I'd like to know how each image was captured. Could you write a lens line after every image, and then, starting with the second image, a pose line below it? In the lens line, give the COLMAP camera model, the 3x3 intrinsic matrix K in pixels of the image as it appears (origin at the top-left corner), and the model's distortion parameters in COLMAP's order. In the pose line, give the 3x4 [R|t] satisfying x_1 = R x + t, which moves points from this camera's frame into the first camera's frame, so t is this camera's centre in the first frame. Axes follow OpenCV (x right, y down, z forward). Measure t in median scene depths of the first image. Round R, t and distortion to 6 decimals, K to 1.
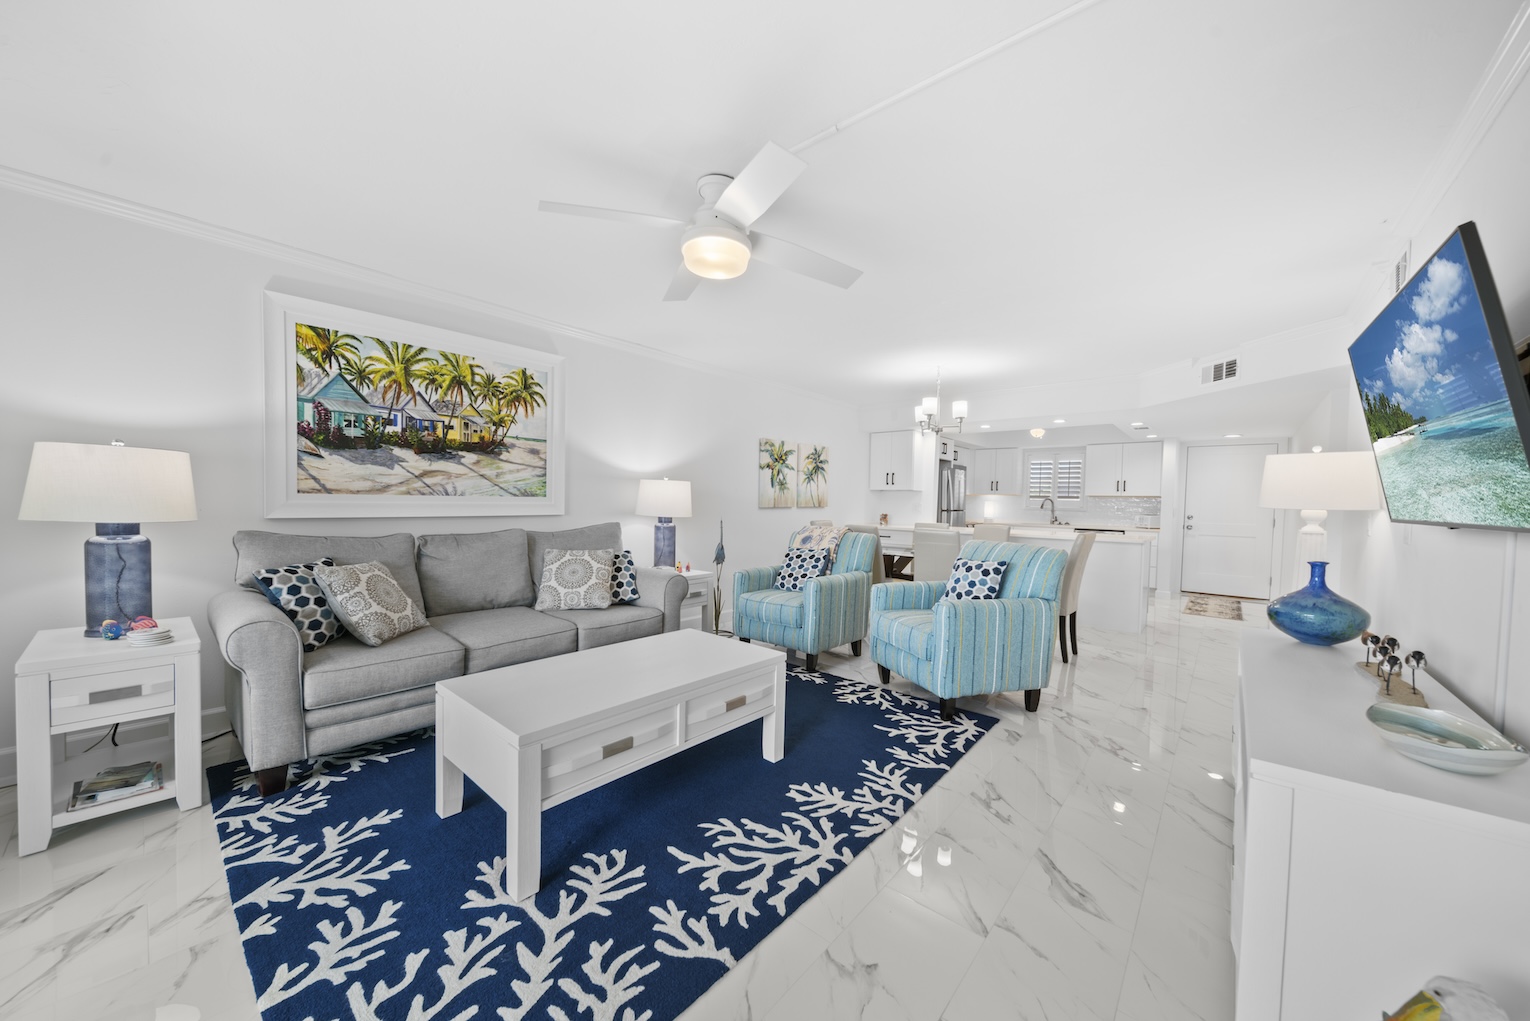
lens RADIAL K [[548.2, 0, 754.2], [0, 548.2, 514.8], [0, 0, 1]] dist [0.005108, -0.002116]
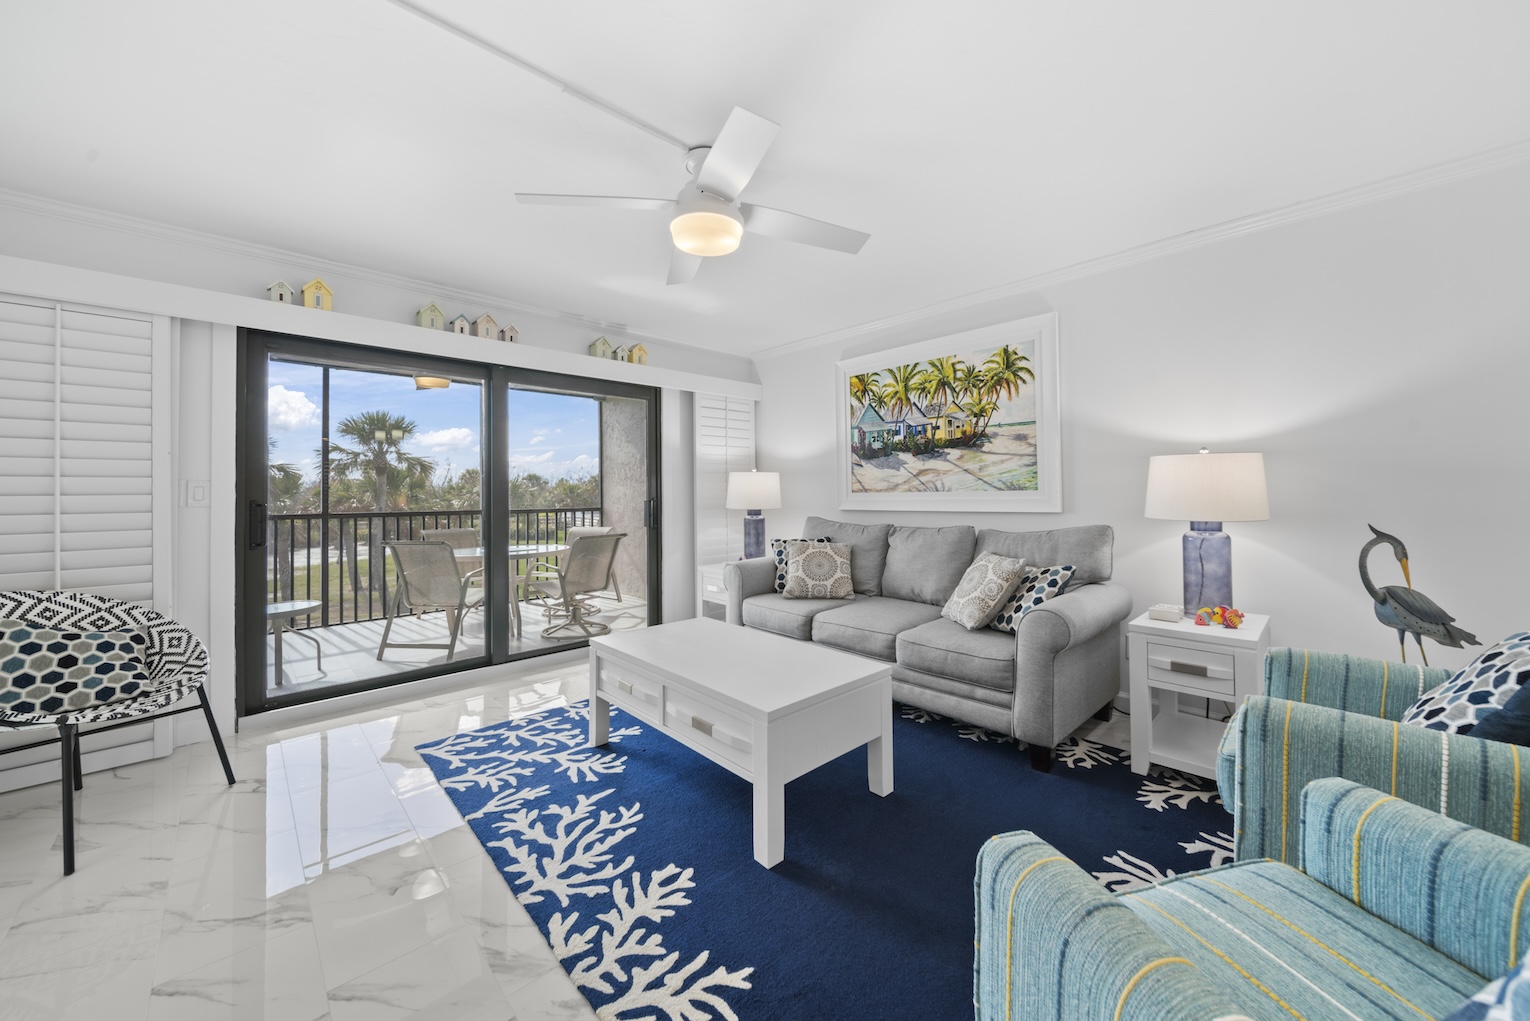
lens RADIAL K [[548.2, 0, 771.2], [0, 548.2, 496.0], [0, 0, 1]] dist [0.005108, -0.002116]
pose [[-0.078734, -0.014772, -0.996786, 0.572385], [-0.020853, 0.999696, -0.013168, -0.005630], [0.996678, 0.019749, -0.079018, 0.813873]]
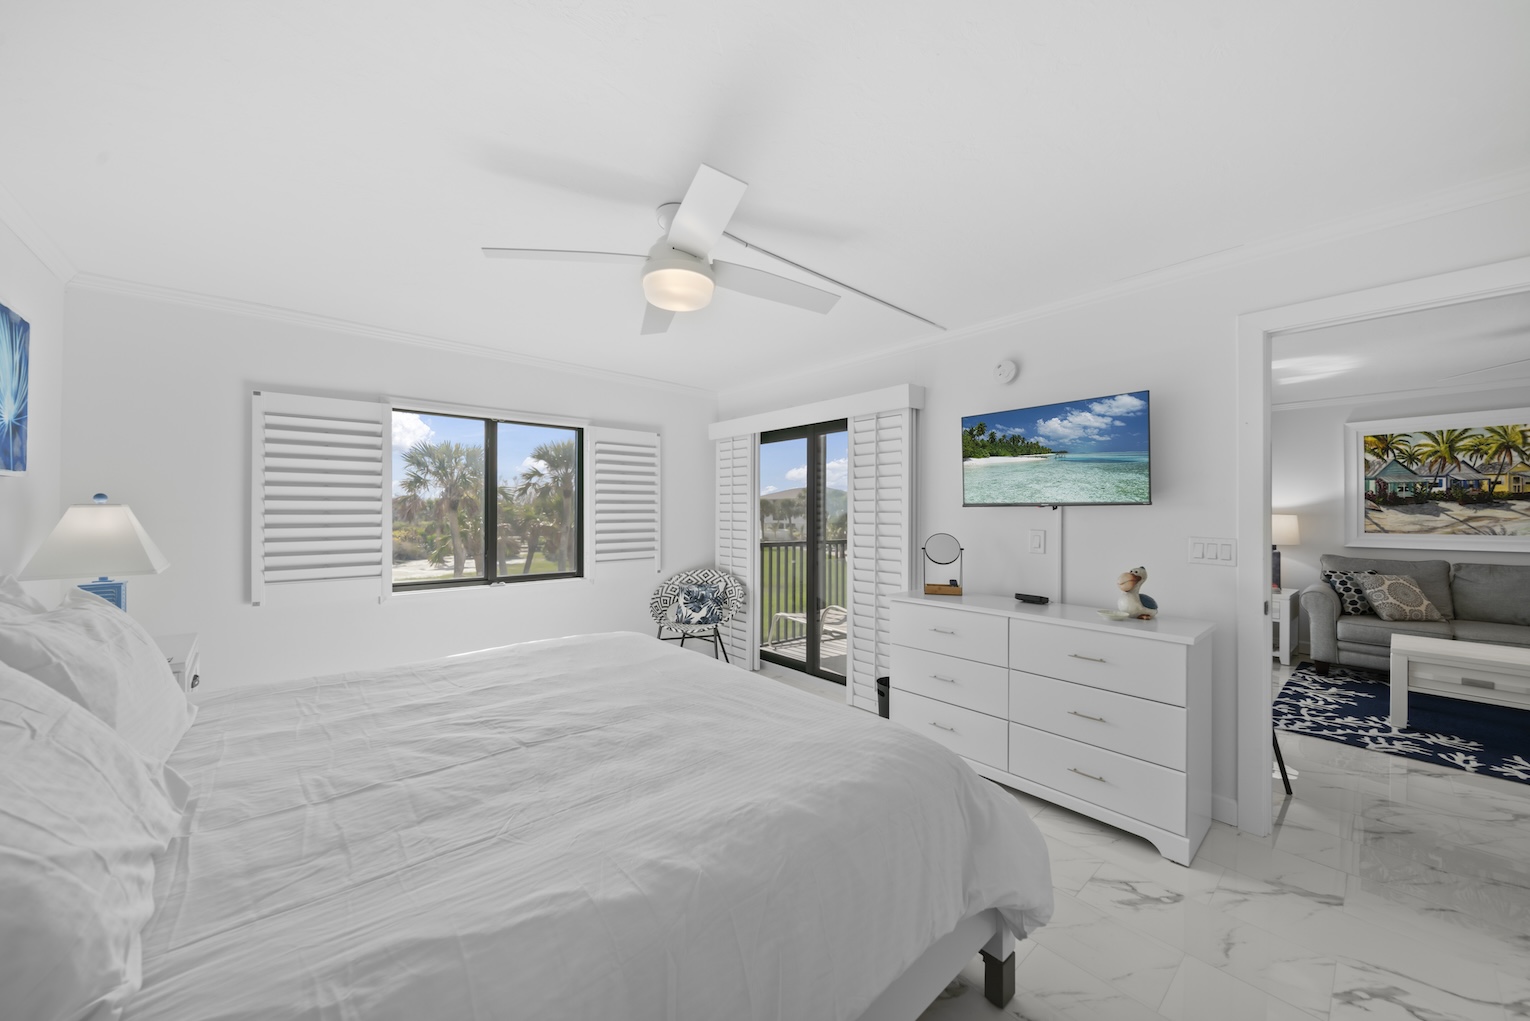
lens RADIAL K [[548.2, 0, 773.1], [0, 548.2, 512.9], [0, 0, 1]] dist [0.005108, -0.002116]
pose [[-0.113340, -0.021841, -0.993316, 0.998886], [-0.035251, 0.999217, -0.017948, -0.004333], [0.992931, 0.032981, -0.114022, -0.594581]]
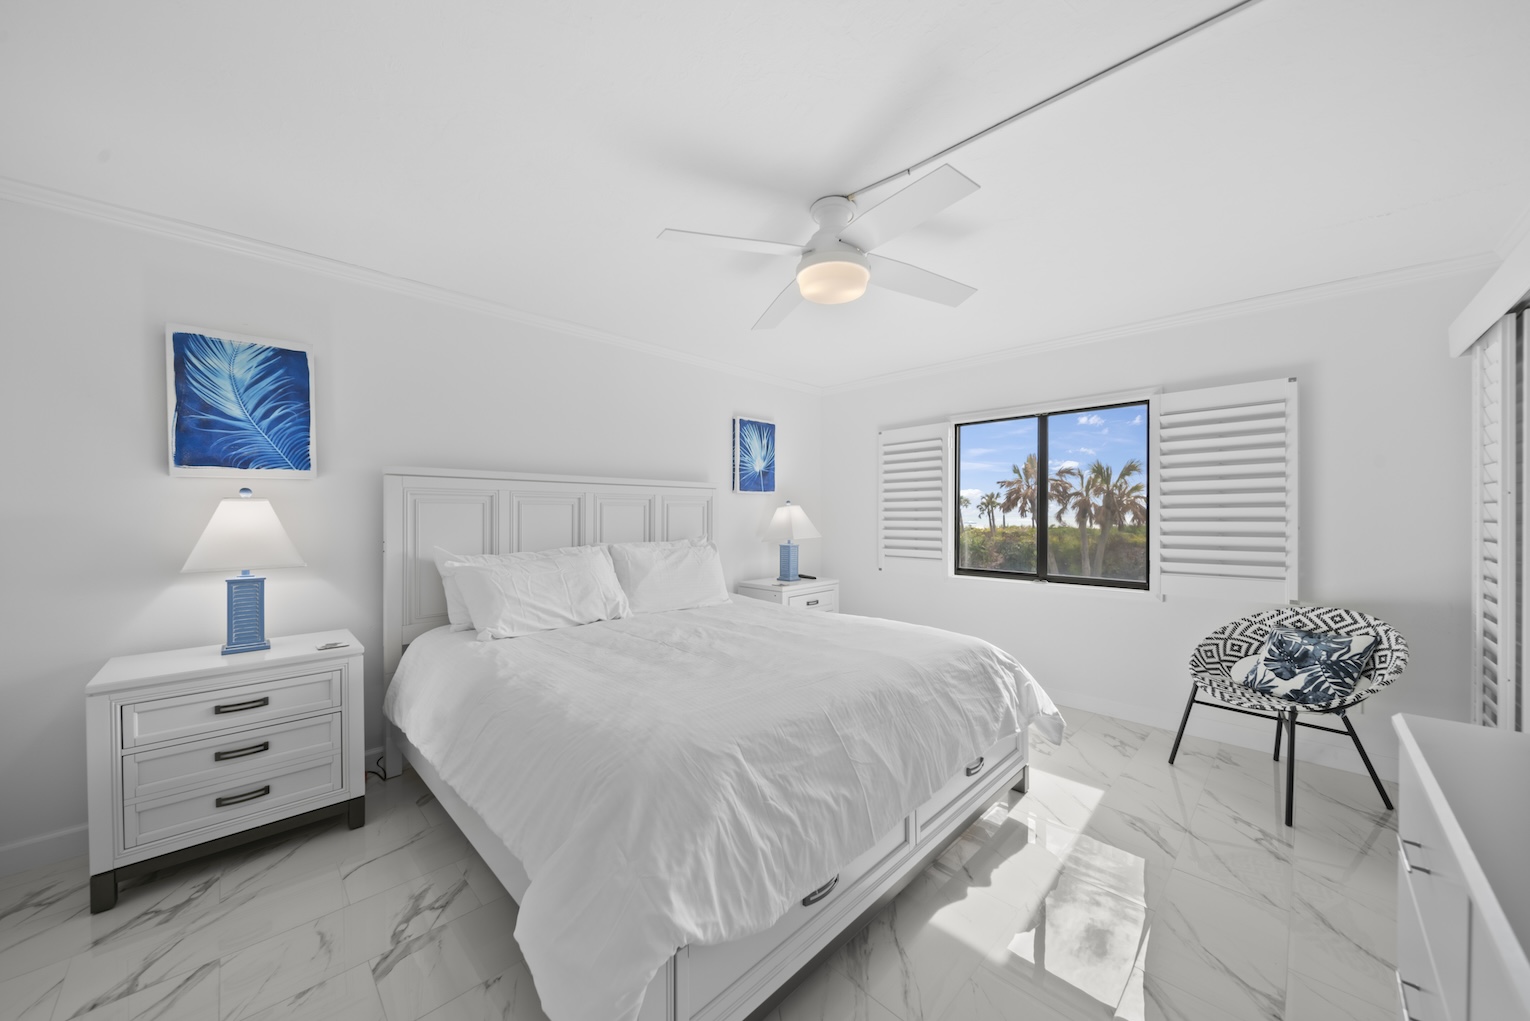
lens RADIAL K [[548.2, 0, 745.6], [0, 548.2, 512.0], [0, 0, 1]] dist [0.005108, -0.002116]
pose [[-0.995686, -0.023334, 0.089808, 0.447111], [-0.021074, 0.999439, 0.026036, -0.015831], [-0.090365, 0.024031, -0.995619, -0.149137]]
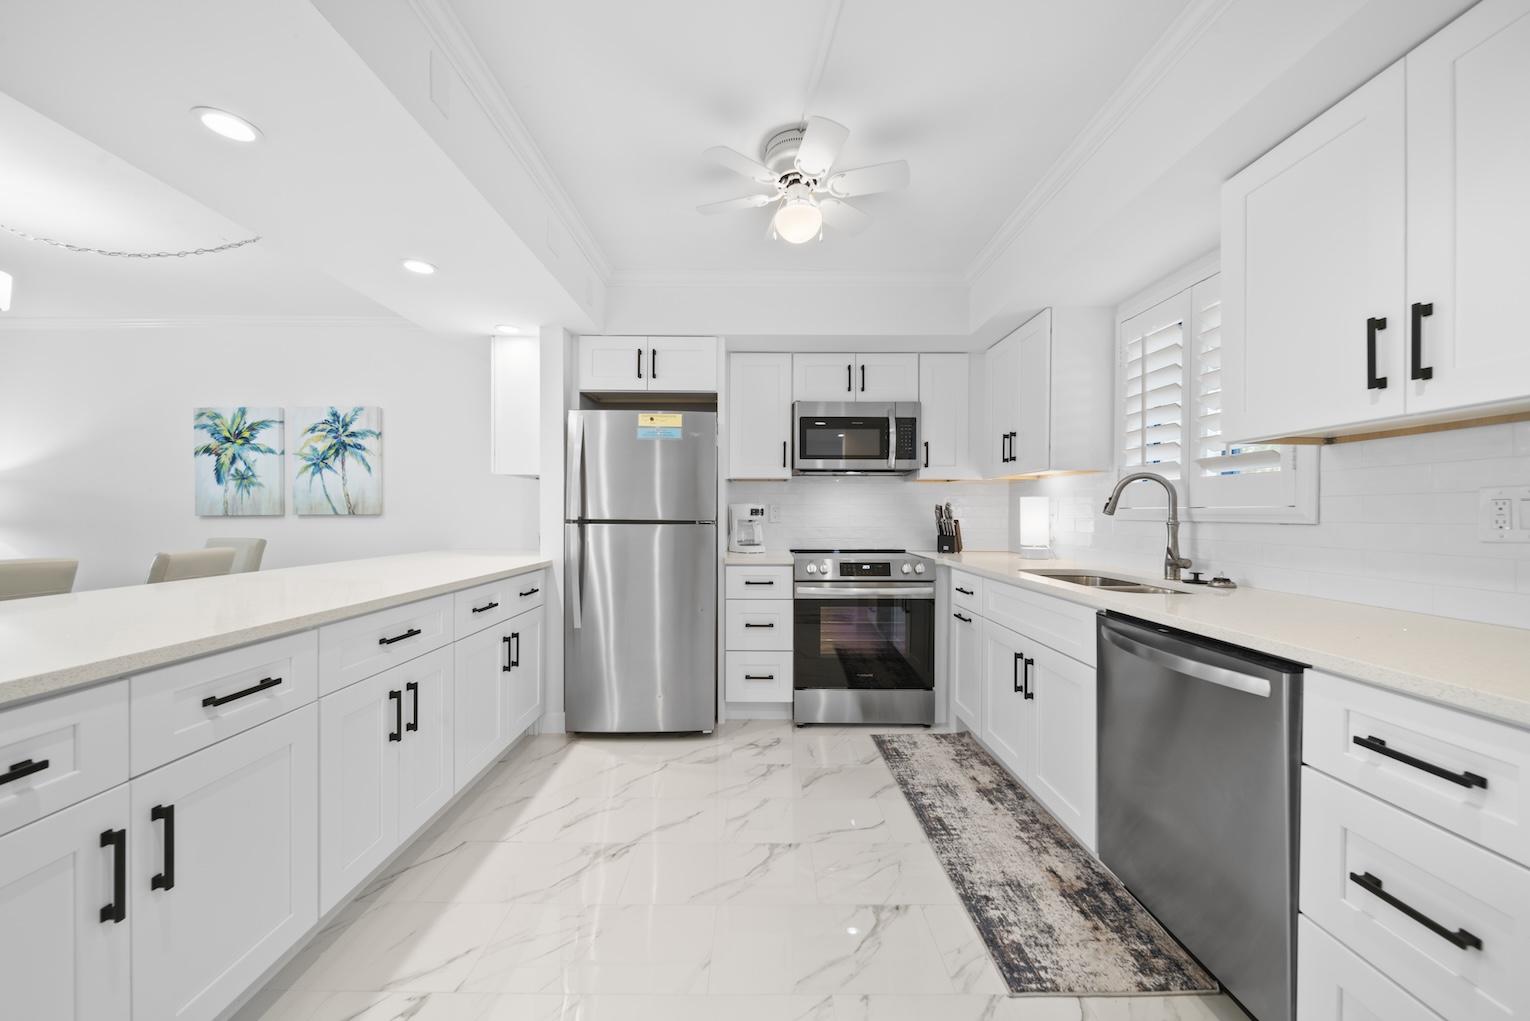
lens RADIAL K [[548.2, 0, 758.5], [0, 548.2, 519.4], [0, 0, 1]] dist [0.005108, -0.002116]
pose [[0.655412, -0.009660, -0.755210, 1.615678], [-0.010938, 0.999692, -0.022280, -0.004260], [0.755192, 0.022863, 0.655105, 1.877894]]
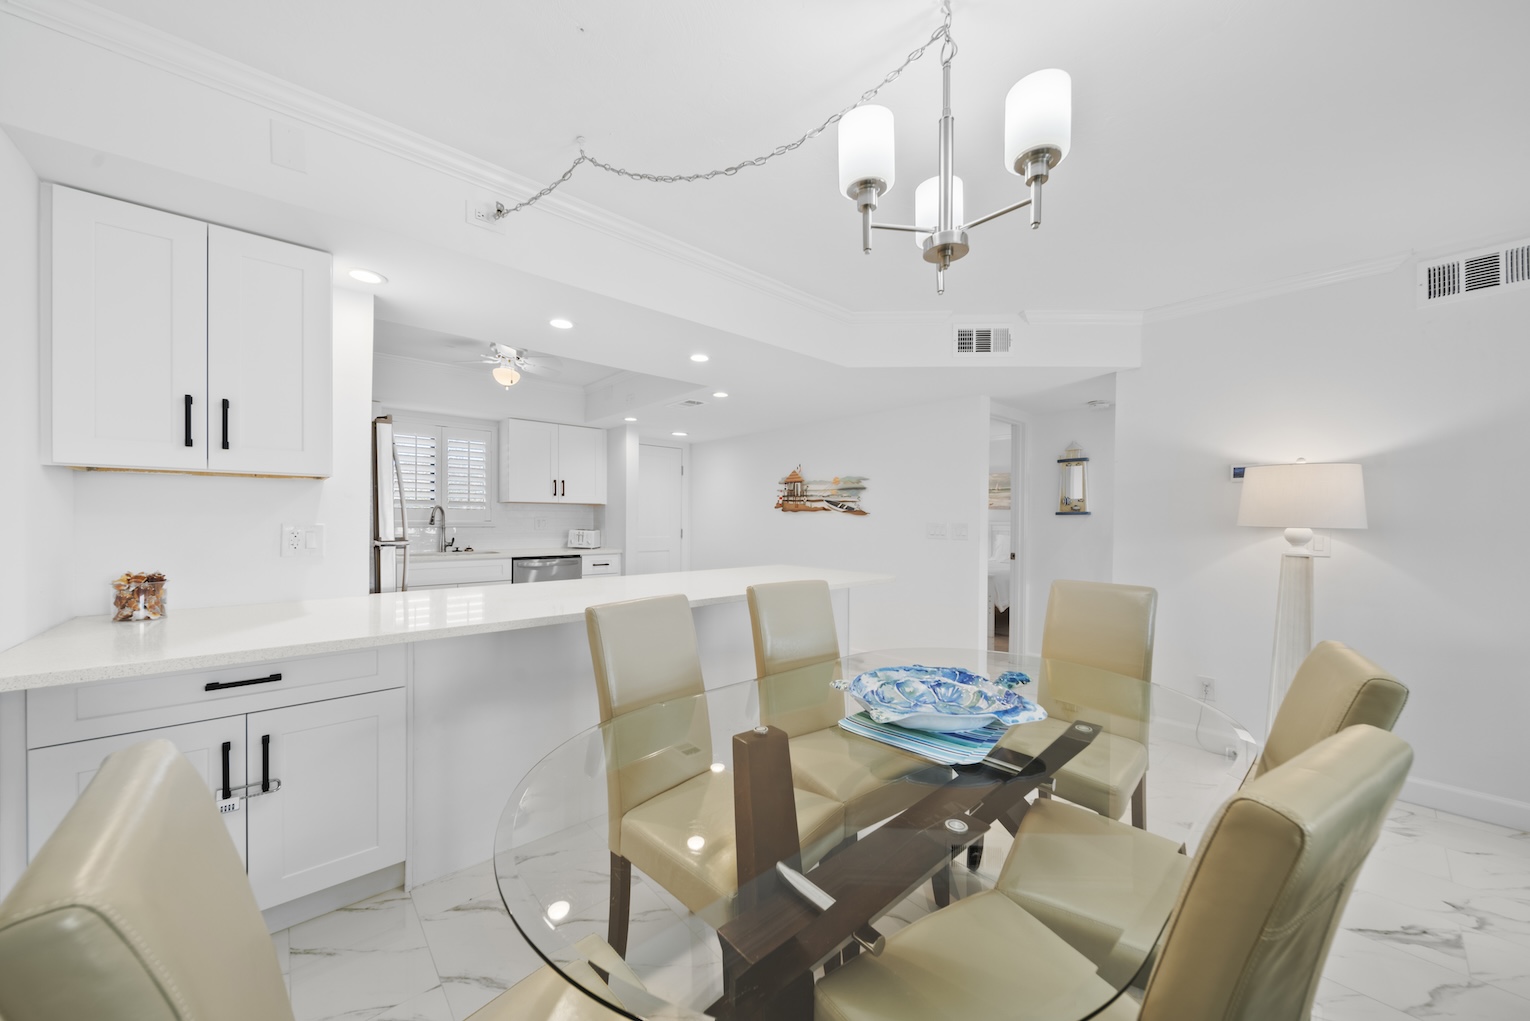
lens RADIAL K [[548.2, 0, 768.9], [0, 548.2, 515.5], [0, 0, 1]] dist [0.005108, -0.002116]
pose [[0.104720, -0.013199, 0.994414, 0.101407], [0.018734, 0.999761, 0.011297, -0.051432], [-0.994325, 0.017447, 0.104942, 1.610054]]
